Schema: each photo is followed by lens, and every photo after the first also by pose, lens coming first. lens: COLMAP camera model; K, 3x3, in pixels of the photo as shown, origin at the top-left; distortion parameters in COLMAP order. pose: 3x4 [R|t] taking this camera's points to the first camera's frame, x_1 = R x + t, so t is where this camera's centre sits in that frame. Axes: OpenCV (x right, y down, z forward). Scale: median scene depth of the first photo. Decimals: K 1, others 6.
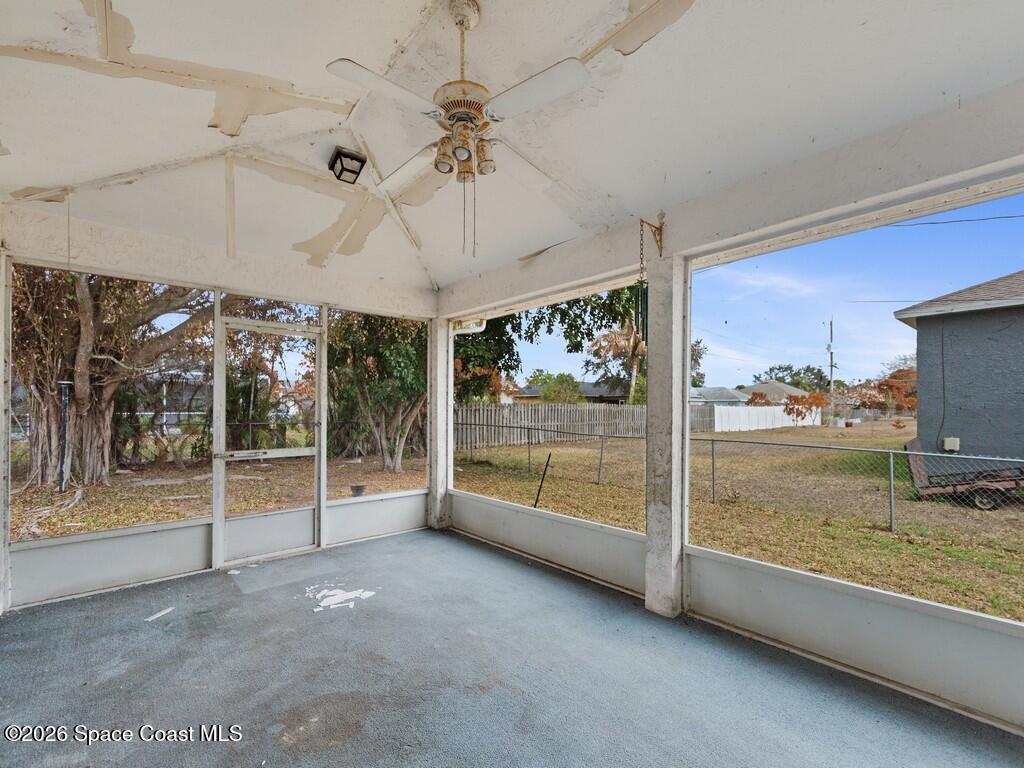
lens RADIAL K [[446.3, 0, 507.6], [0, 446.3, 396.9], [0, 0, 1]] dist [0.000890, 0.000073]
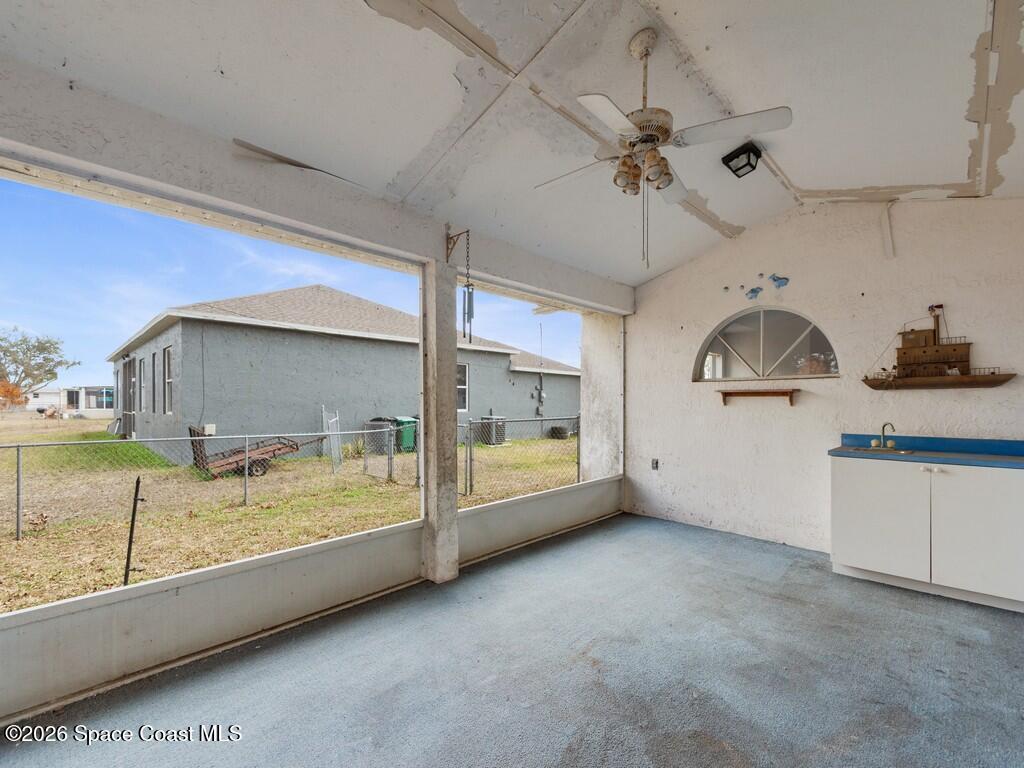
lens RADIAL K [[444.7, 0, 507.5], [0, 444.7, 404.3], [0, 0, 1]] dist [0.020484, -0.009933]
pose [[-0.070500, -0.009065, 0.997471, -0.856440], [-0.026315, 0.999628, 0.007224, 0.031999], [-0.997165, -0.025739, -0.070713, 1.020408]]
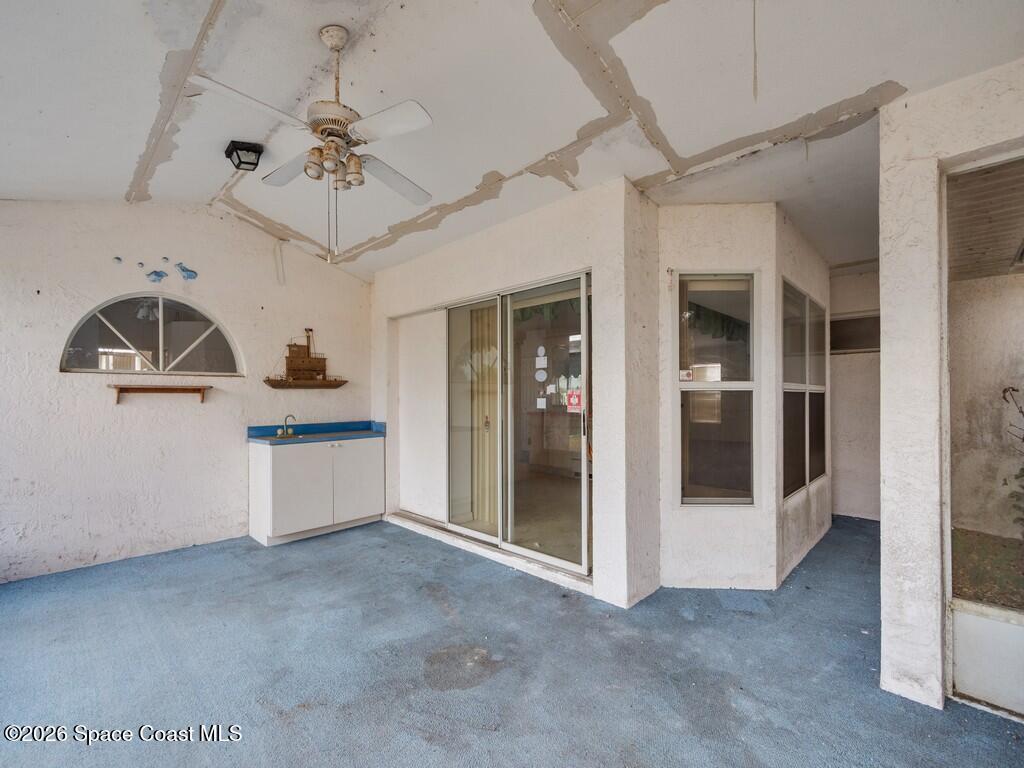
lens RADIAL K [[446.3, 0, 507.6], [0, 446.3, 396.9], [0, 0, 1]] dist [0.000890, 0.000073]
pose [[-0.995933, 0.000725, -0.090097, -0.299869], [0.002920, 0.999702, -0.024238, 0.042264], [0.090053, -0.024402, -0.995638, 1.532361]]
